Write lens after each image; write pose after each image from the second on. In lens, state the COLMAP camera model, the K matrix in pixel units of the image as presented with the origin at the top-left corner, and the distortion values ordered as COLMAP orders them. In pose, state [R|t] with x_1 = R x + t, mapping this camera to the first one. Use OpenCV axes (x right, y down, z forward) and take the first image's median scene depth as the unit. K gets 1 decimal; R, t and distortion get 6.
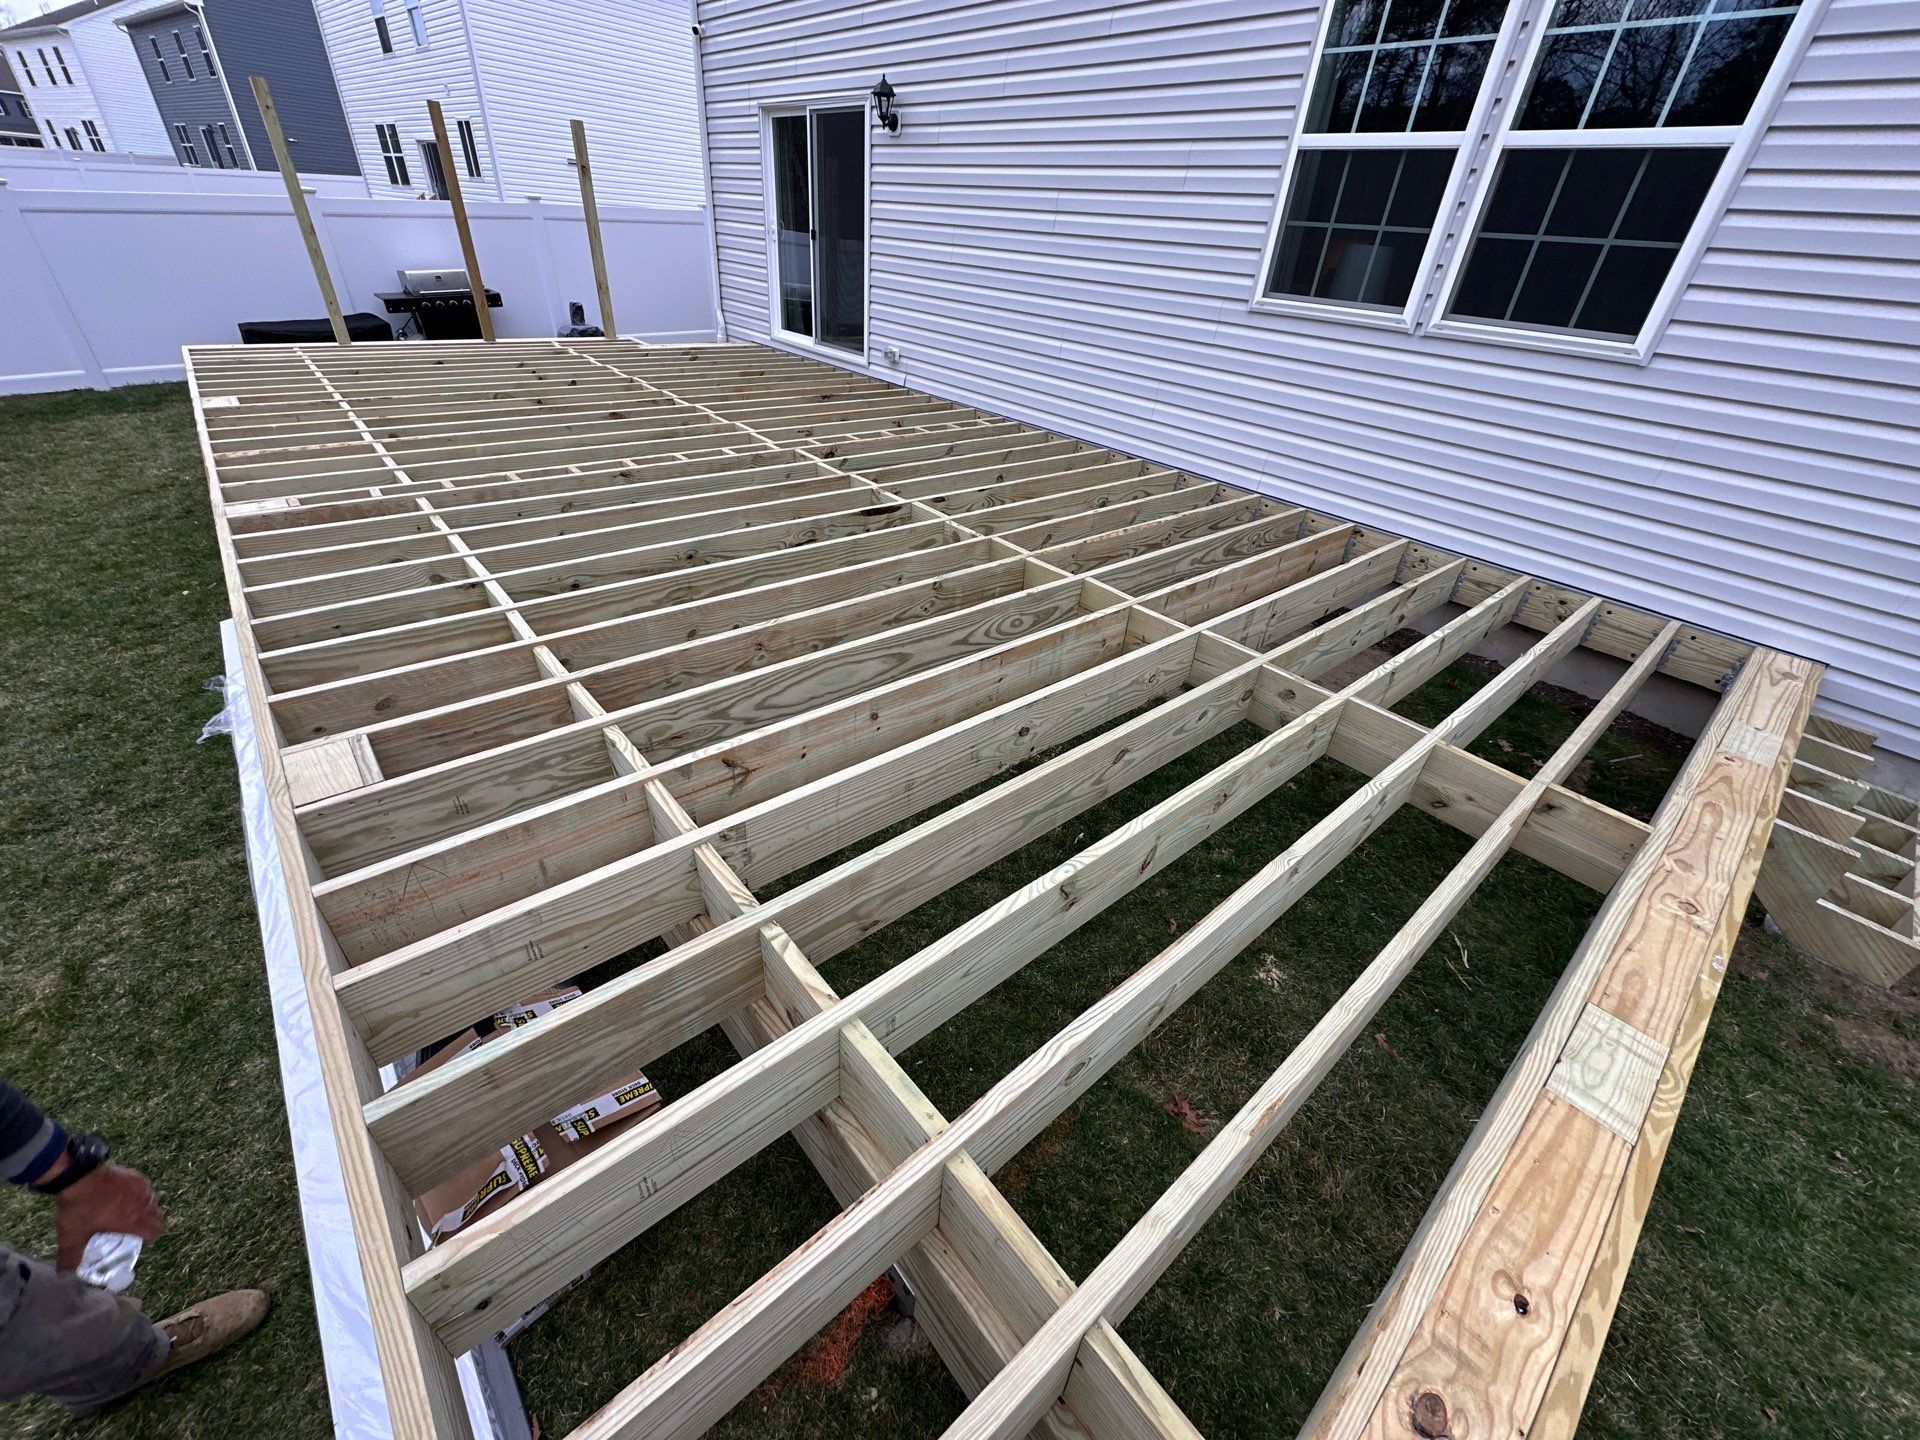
lens RADIAL K [[761.8, 0, 963.9], [0, 761.8, 720.0], [0, 0, 1]] dist [-0.003681, 0.000104]
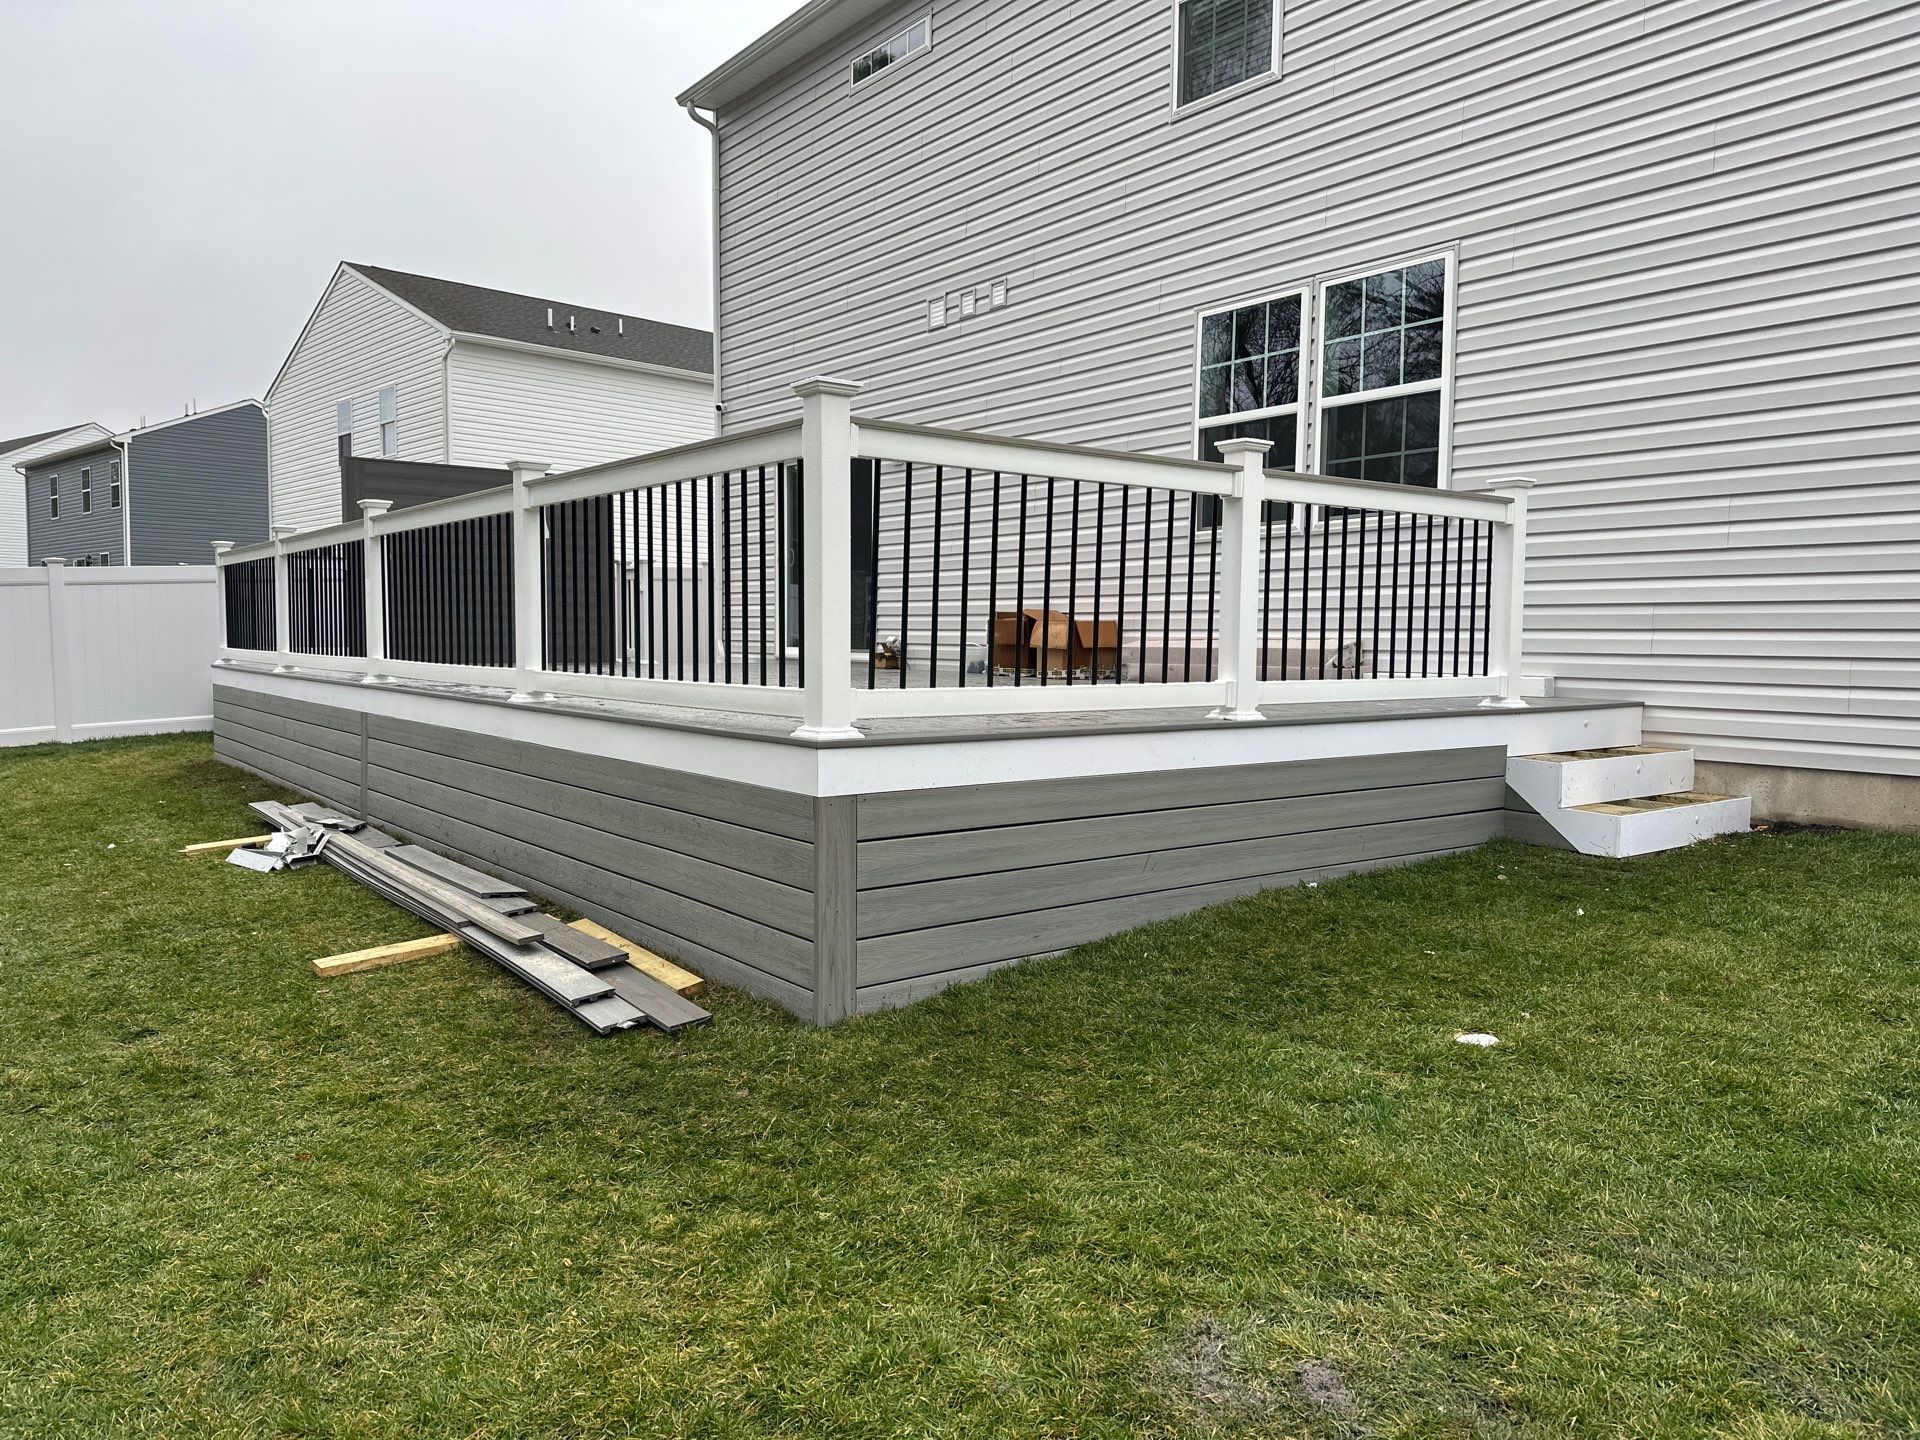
lens RADIAL K [[1342.3, 0, 950.1], [0, 1342.3, 712.8], [0, 0, 1]] dist [0.036438, -0.038453]
pose [[0.995827, -0.057838, -0.070588, 0.103274], [0.015159, 0.867602, -0.497027, 0.529865], [0.089989, 0.493883, 0.864859, -0.514473]]
